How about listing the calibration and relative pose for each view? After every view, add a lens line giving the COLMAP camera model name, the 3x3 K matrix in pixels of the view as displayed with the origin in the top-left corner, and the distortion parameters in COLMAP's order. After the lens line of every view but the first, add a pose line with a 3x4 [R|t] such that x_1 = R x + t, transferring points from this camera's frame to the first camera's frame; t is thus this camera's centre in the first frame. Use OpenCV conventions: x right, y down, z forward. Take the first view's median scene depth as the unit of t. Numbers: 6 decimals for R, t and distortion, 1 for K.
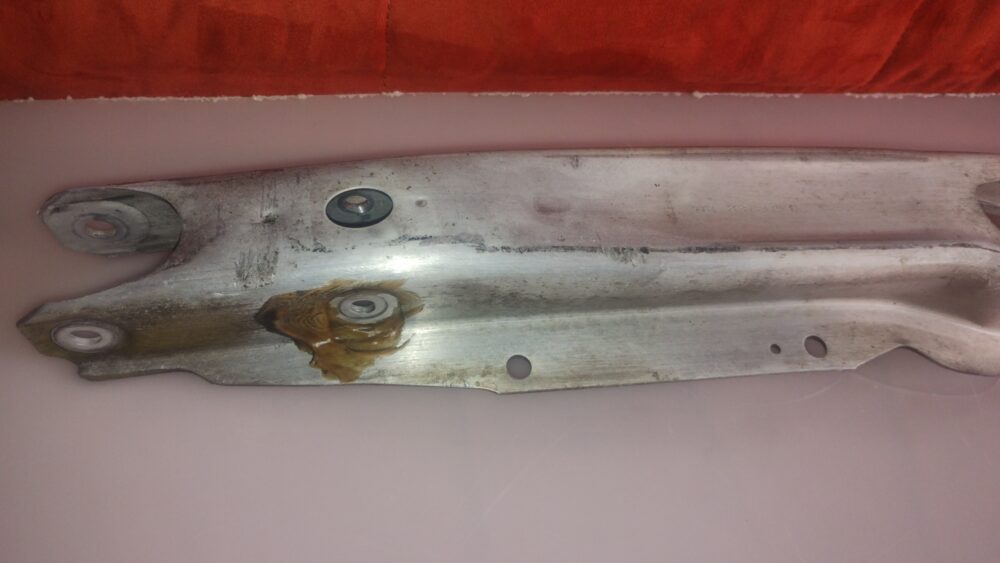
lens RADIAL K [[867.0, 0, 505.0], [0, 867.0, 278.5], [0, 0, 1]] dist [0.047597, -0.096461]
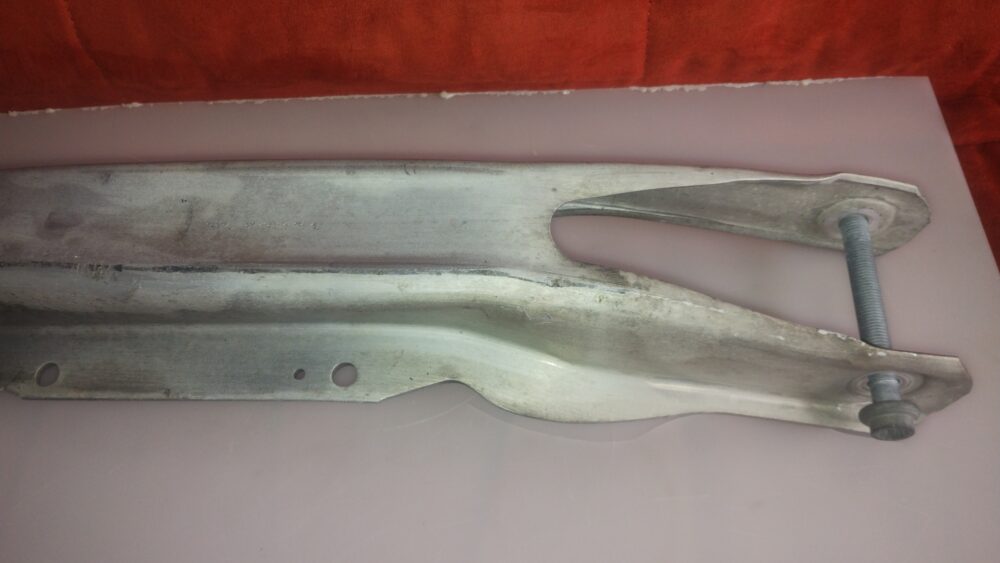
lens RADIAL K [[867.0, 0, 500.2], [0, 867.0, 280.4], [0, 0, 1]] dist [0.047597, -0.096461]
pose [[0.944719, 0.039008, -0.325553, 0.800258], [-0.031341, 0.999095, 0.028764, -0.053876], [0.326380, -0.016971, 0.945086, 0.172000]]
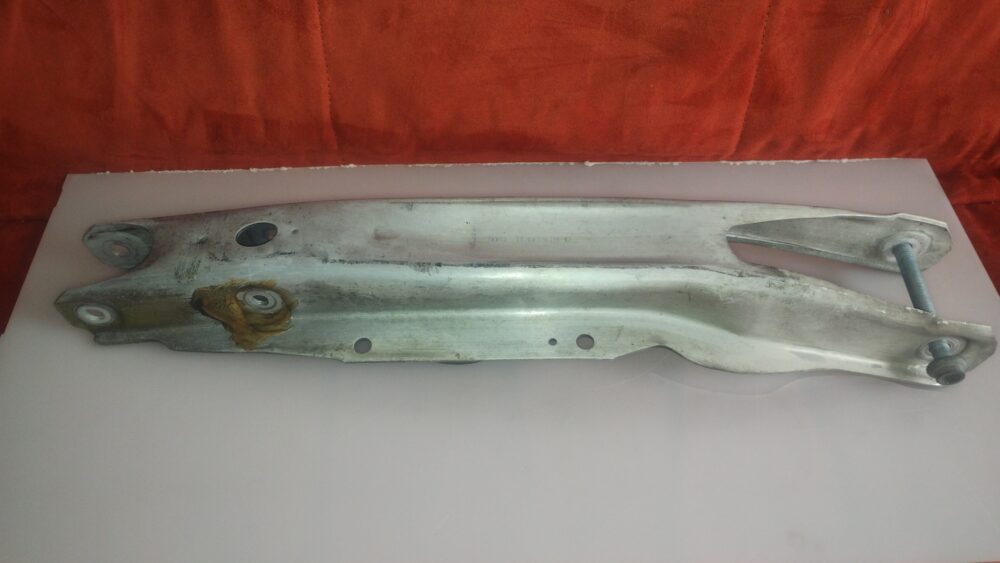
lens RADIAL K [[867.0, 0, 500.3], [0, 867.0, 271.6], [0, 0, 1]] dist [0.047597, -0.096461]
pose [[0.974007, 0.010090, -0.226295, 0.522628], [-0.033824, 0.994286, -0.101250, 0.108634], [0.223980, 0.106273, 0.968782, -0.338055]]
